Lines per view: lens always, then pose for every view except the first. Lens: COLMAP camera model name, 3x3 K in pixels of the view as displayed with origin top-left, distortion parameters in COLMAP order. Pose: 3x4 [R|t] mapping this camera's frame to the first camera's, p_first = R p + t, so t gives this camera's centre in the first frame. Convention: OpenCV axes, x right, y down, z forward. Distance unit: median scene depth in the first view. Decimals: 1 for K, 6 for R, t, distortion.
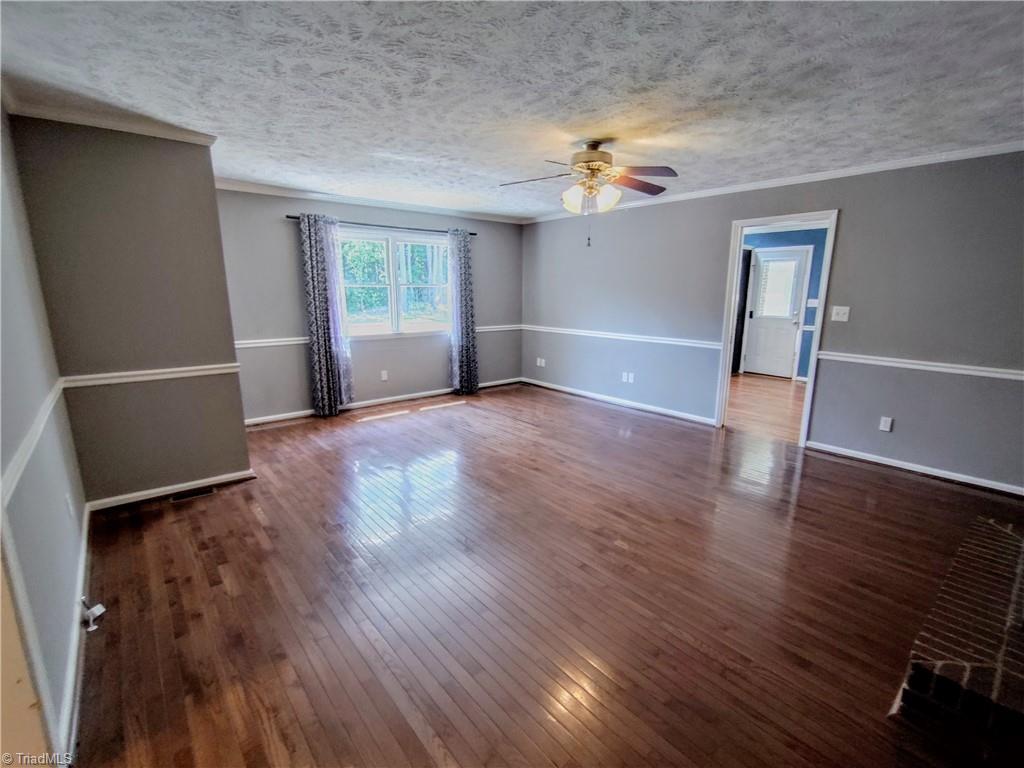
lens RADIAL K [[468.7, 0, 515.6], [0, 468.7, 389.1], [0, 0, 1]] dist [-0.004905, -0.000165]
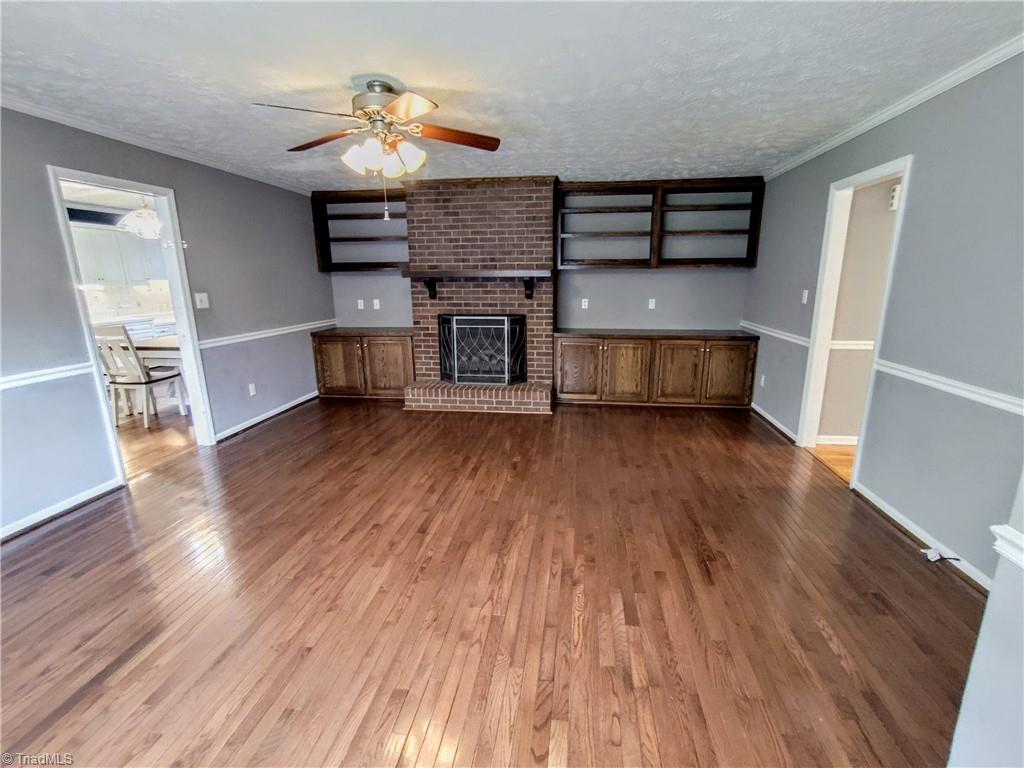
lens RADIAL K [[463.2, 0, 520.6], [0, 463.2, 388.7], [0, 0, 1]] dist [-0.001413, 0.000666]
pose [[-0.671993, -0.176384, 0.719245, -0.403305], [0.158711, 0.914354, 0.372516, -0.203414], [-0.723350, 0.364480, -0.586446, 0.944767]]
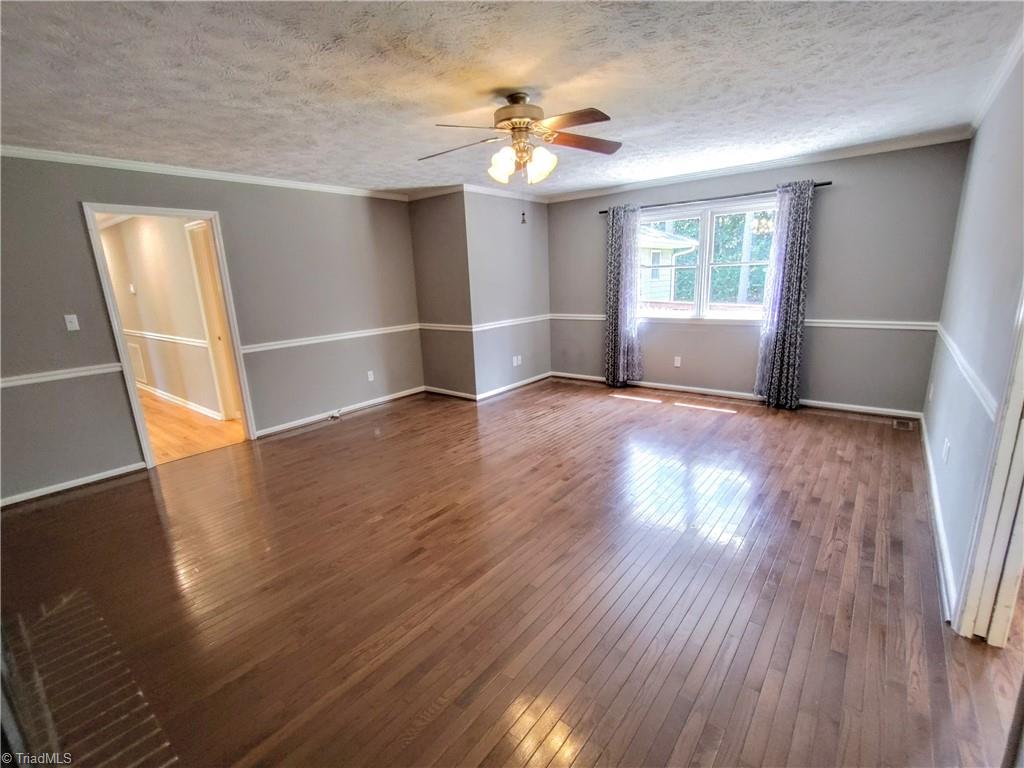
lens RADIAL K [[468.7, 0, 515.6], [0, 468.7, 389.1], [0, 0, 1]] dist [-0.004905, -0.000165]
pose [[0.189743, 0.216352, -0.957700, 0.688585], [-0.164347, 0.968656, 0.186266, -0.116513], [0.967981, 0.122052, 0.219353, 0.569801]]
